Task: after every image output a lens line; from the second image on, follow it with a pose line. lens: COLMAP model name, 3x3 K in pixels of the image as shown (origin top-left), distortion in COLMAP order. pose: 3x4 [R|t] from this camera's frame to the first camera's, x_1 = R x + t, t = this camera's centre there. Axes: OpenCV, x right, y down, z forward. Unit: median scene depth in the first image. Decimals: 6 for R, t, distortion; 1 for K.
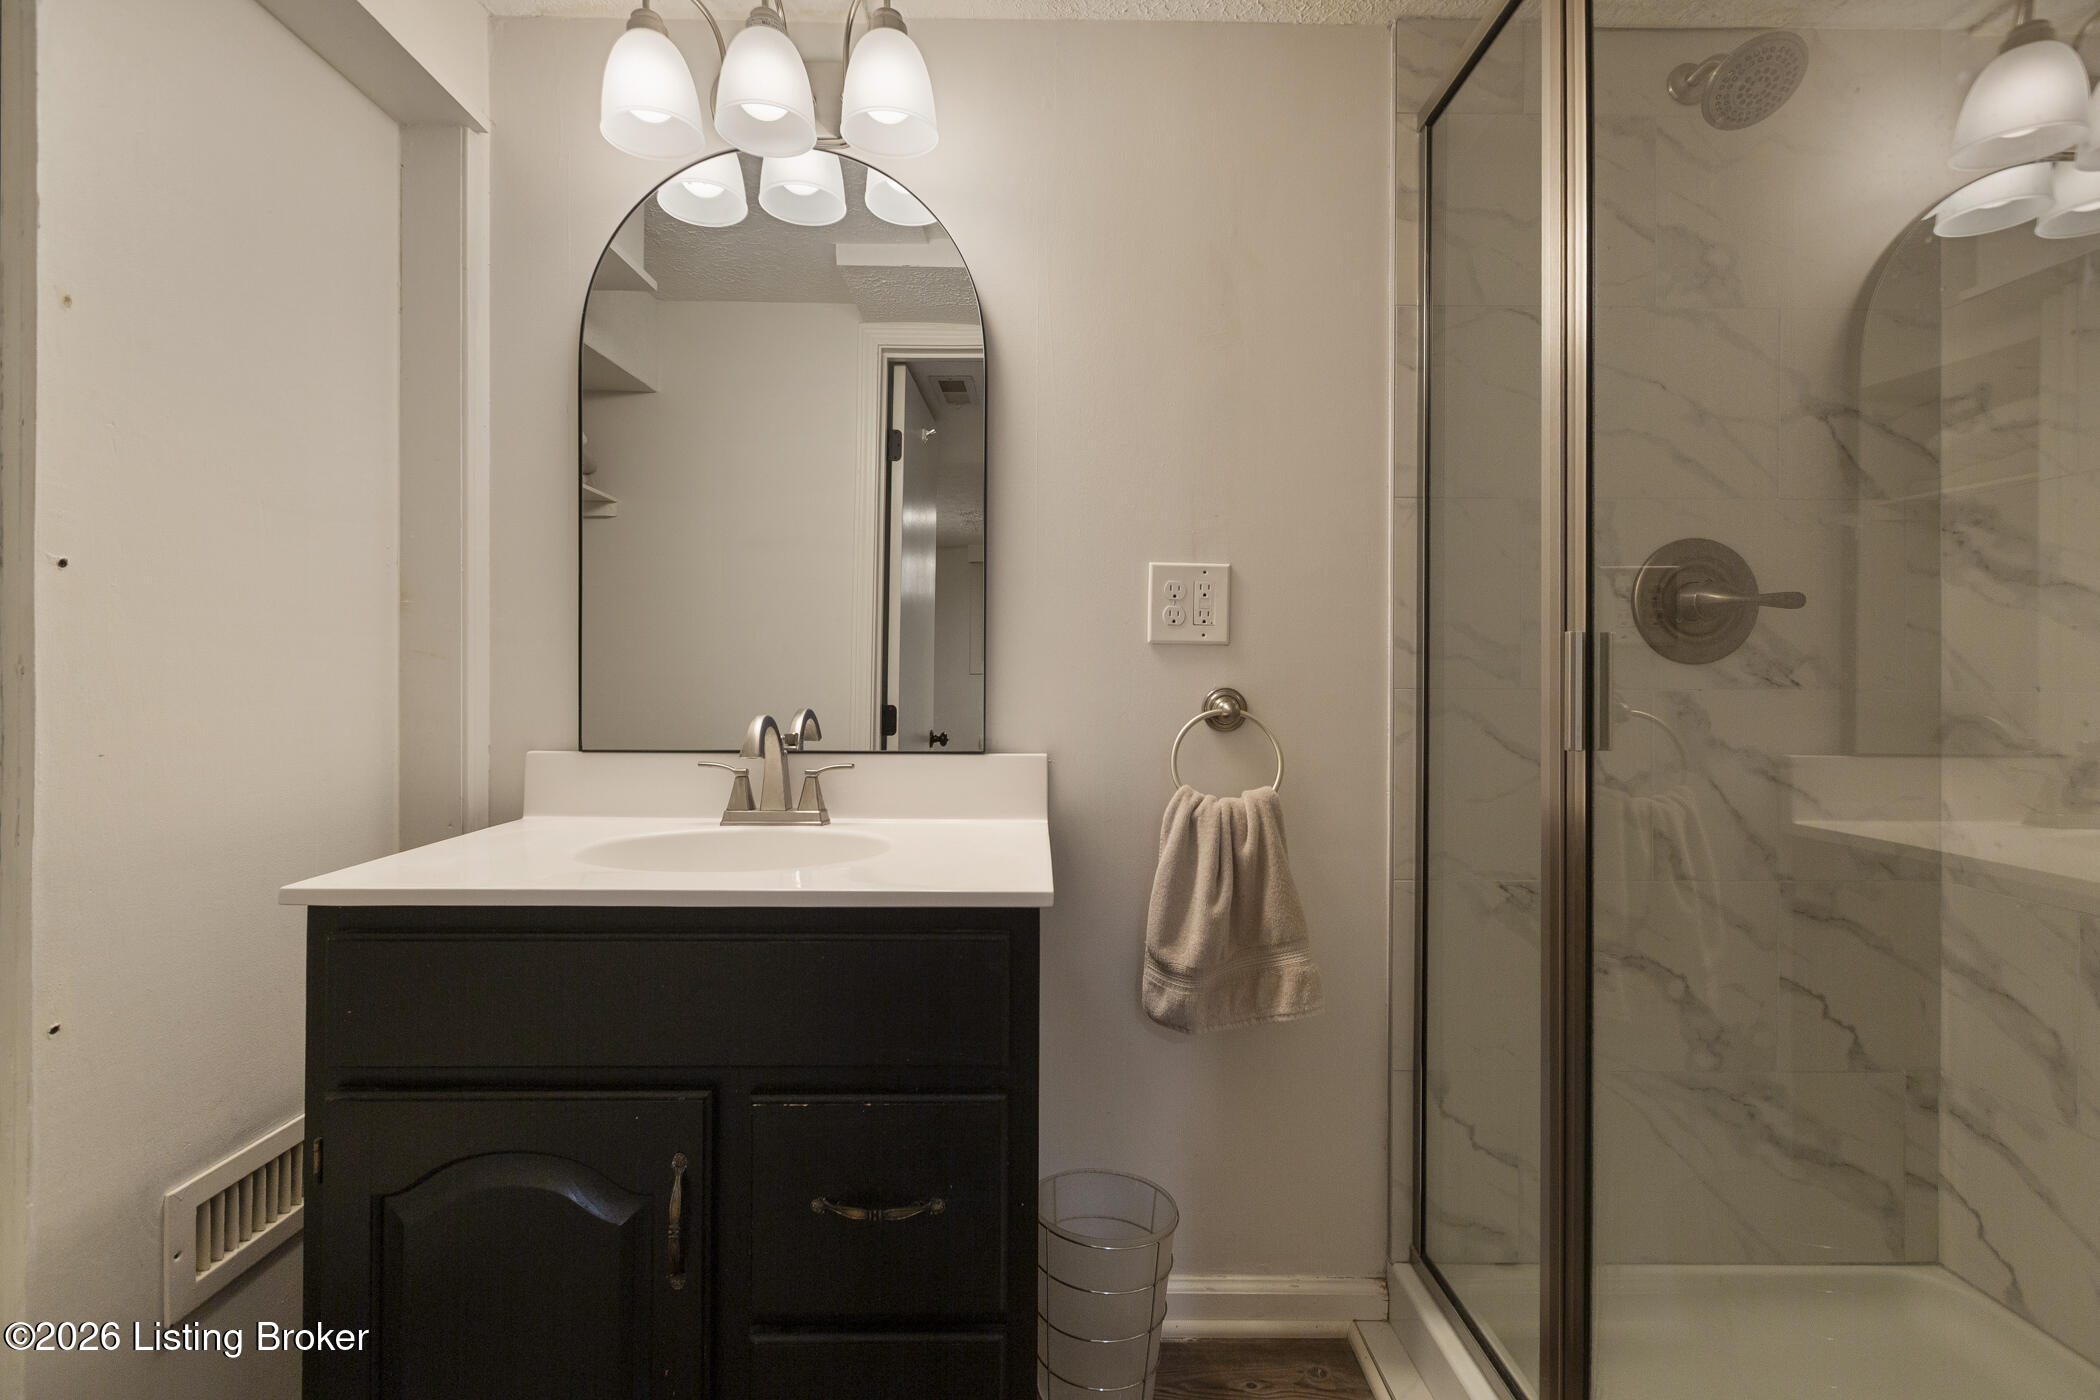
lens RADIAL K [[936.6, 0, 1050.5], [0, 936.6, 687.2], [0, 0, 1]] dist [0.000273, -0.001053]
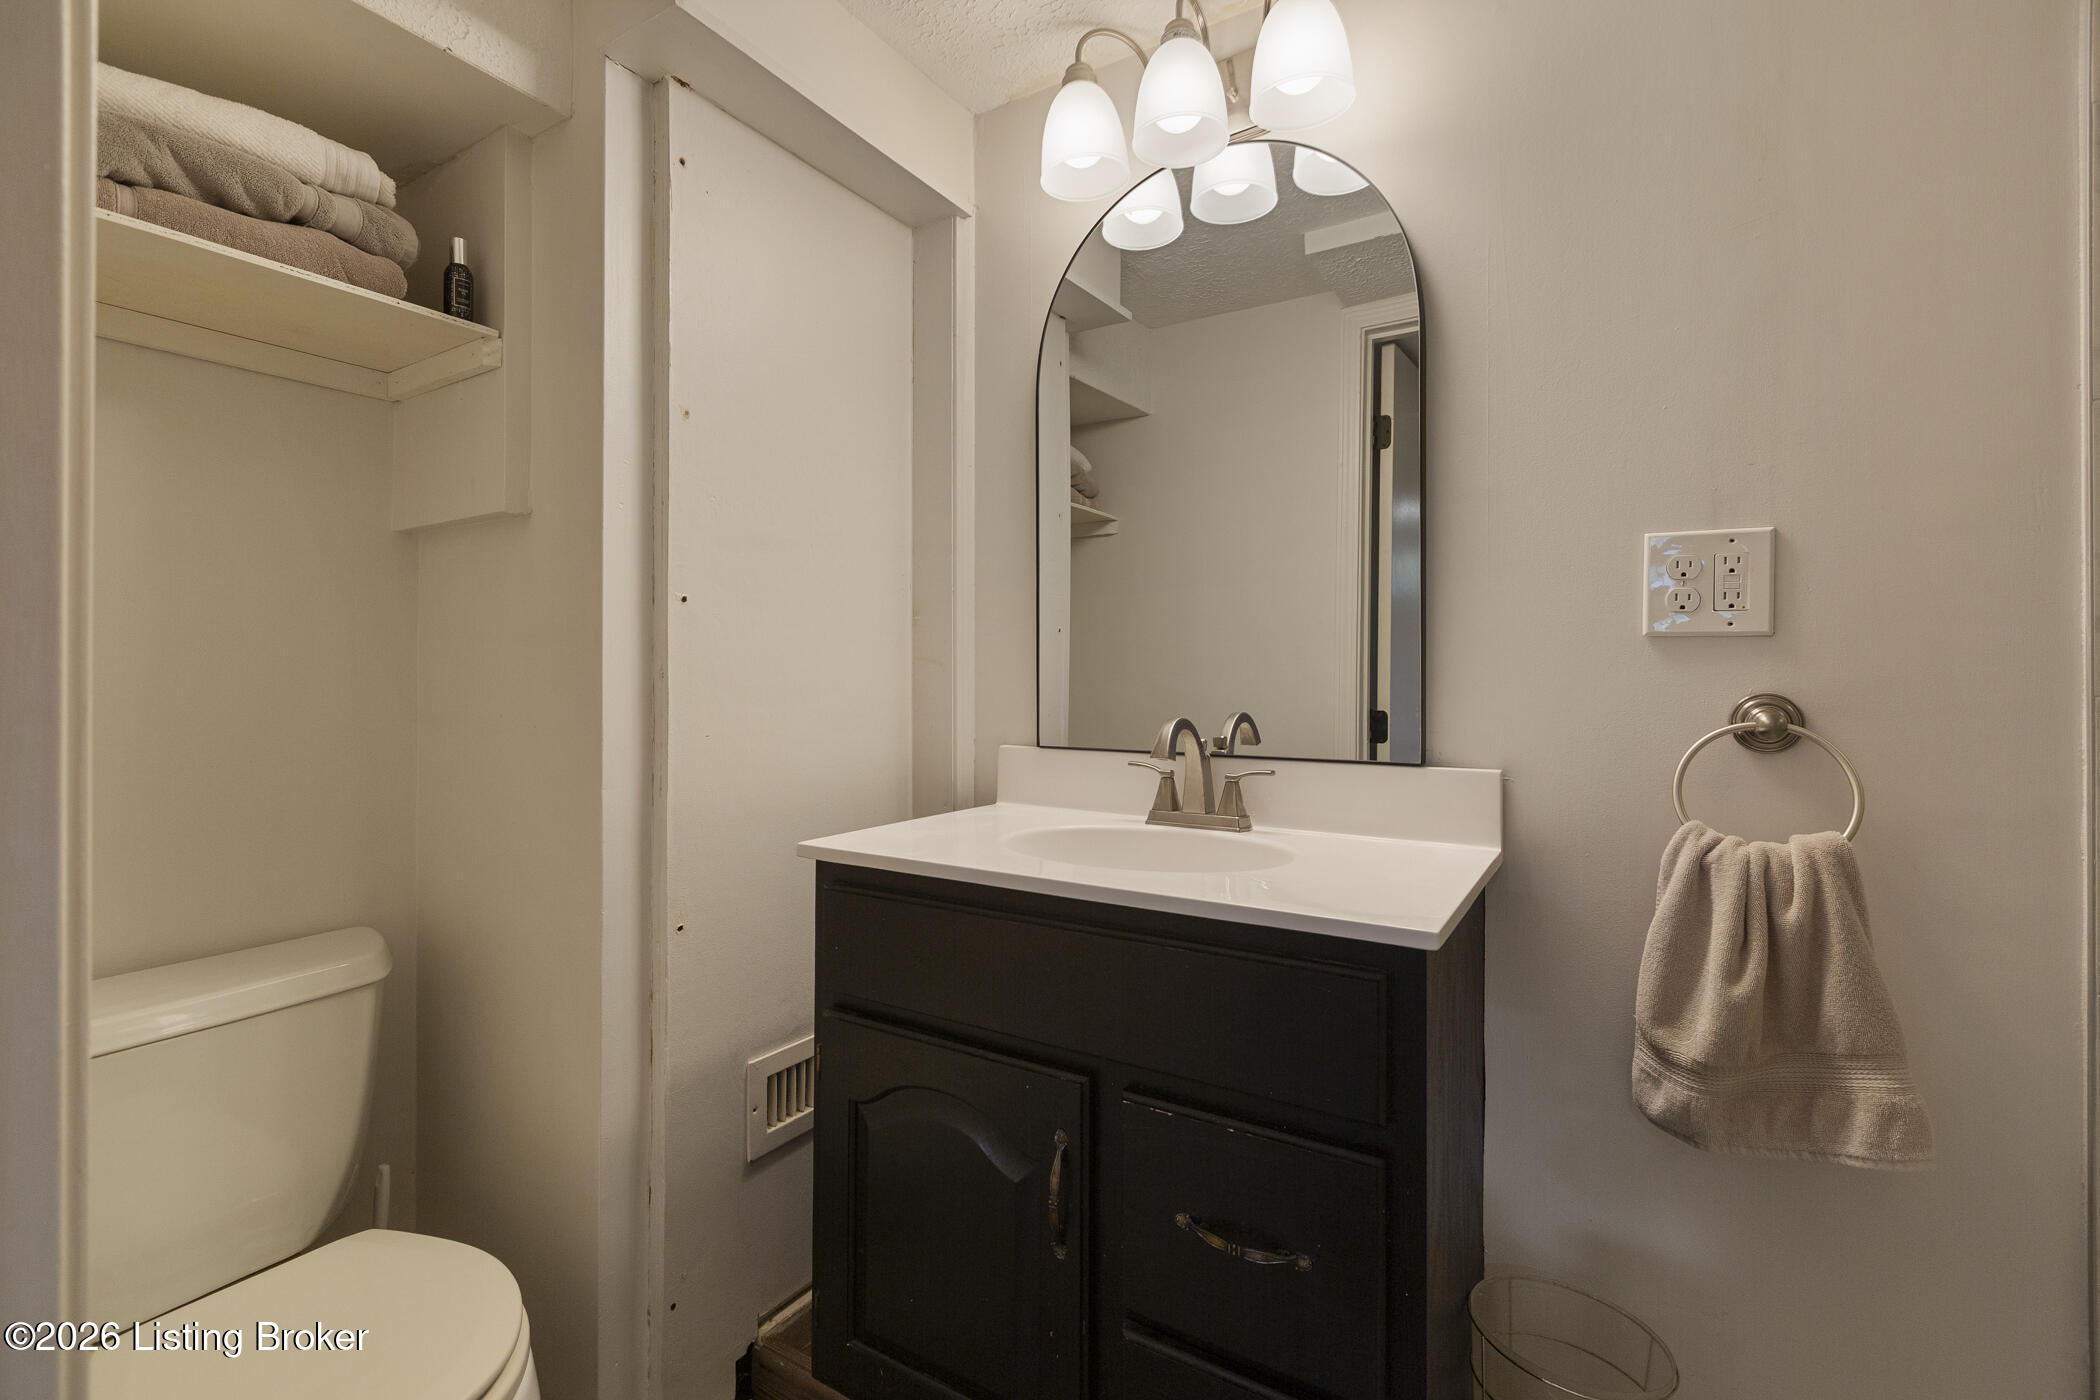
lens RADIAL K [[936.6, 0, 1047.3], [0, 936.6, 684.5], [0, 0, 1]] dist [0.000273, -0.001053]
pose [[0.839135, 0.001158, -0.543923, 0.118339], [-0.005615, 0.999963, -0.006534, 0.001534], [0.543895, 0.008537, 0.839110, 0.072340]]
